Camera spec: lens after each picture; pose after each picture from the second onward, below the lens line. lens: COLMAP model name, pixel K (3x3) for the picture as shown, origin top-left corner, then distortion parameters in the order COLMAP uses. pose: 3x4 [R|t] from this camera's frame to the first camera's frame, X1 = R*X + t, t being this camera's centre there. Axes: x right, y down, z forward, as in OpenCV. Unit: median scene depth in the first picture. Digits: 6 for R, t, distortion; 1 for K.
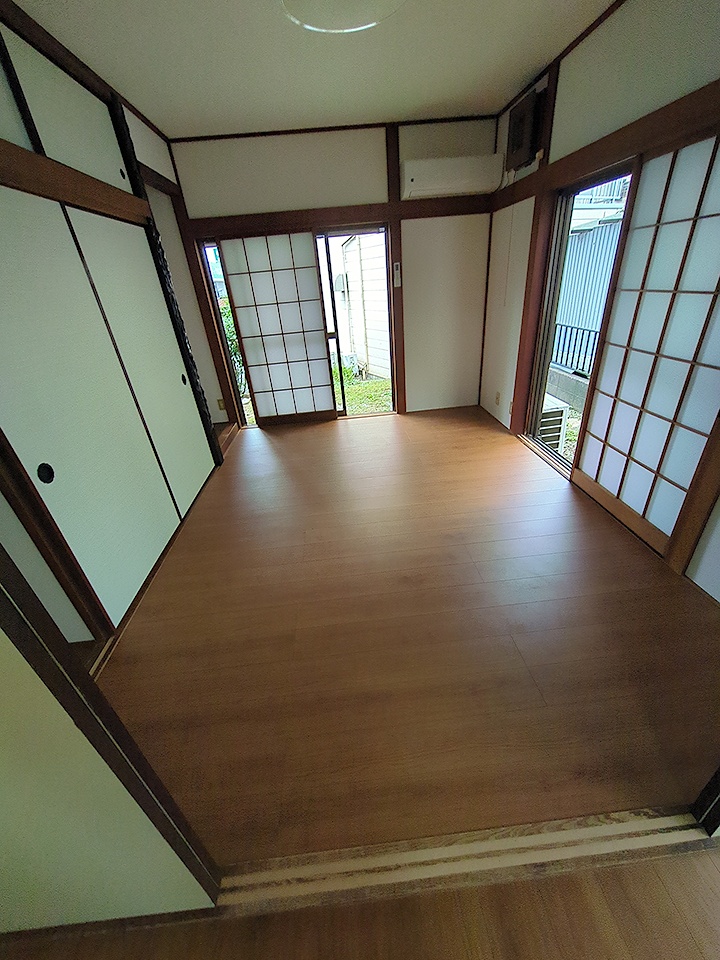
lens RADIAL K [[377.6, 0, 360.5], [0, 377.6, 482.2], [0, 0, 1]] dist [-0.002358, 0.000403]
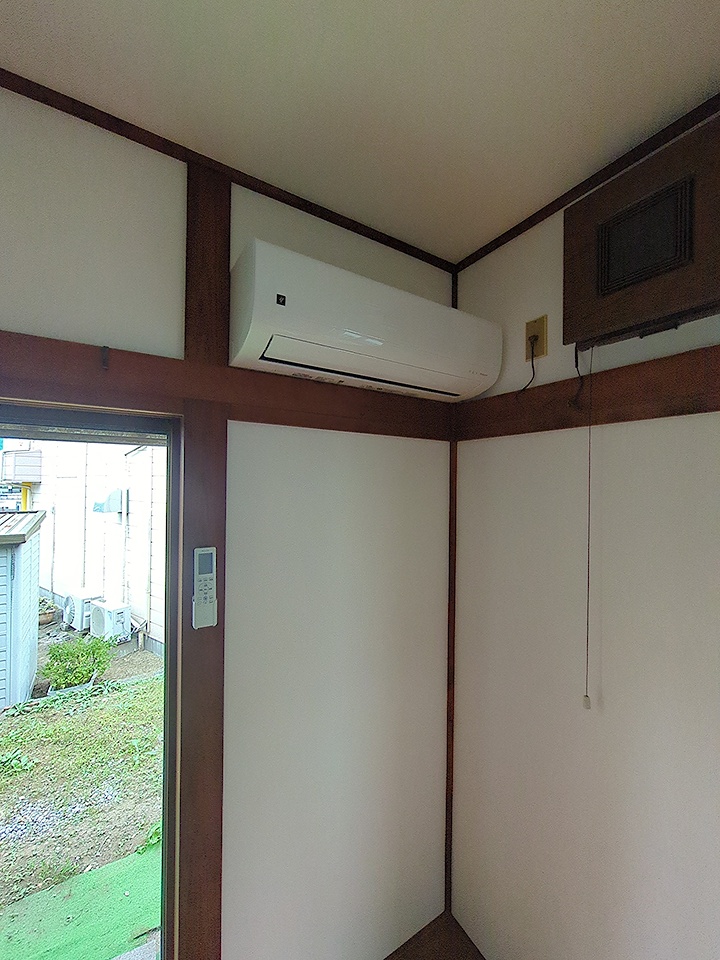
lens RADIAL K [[377.6, 0, 360.5], [0, 377.6, 482.2], [0, 0, 1]] dist [-0.002358, 0.000403]
pose [[0.887128, 0.094666, 0.451711, 0.069842], [0.141430, 0.875889, -0.461320, -0.494824], [-0.439320, 0.473136, 0.763636, 0.741577]]
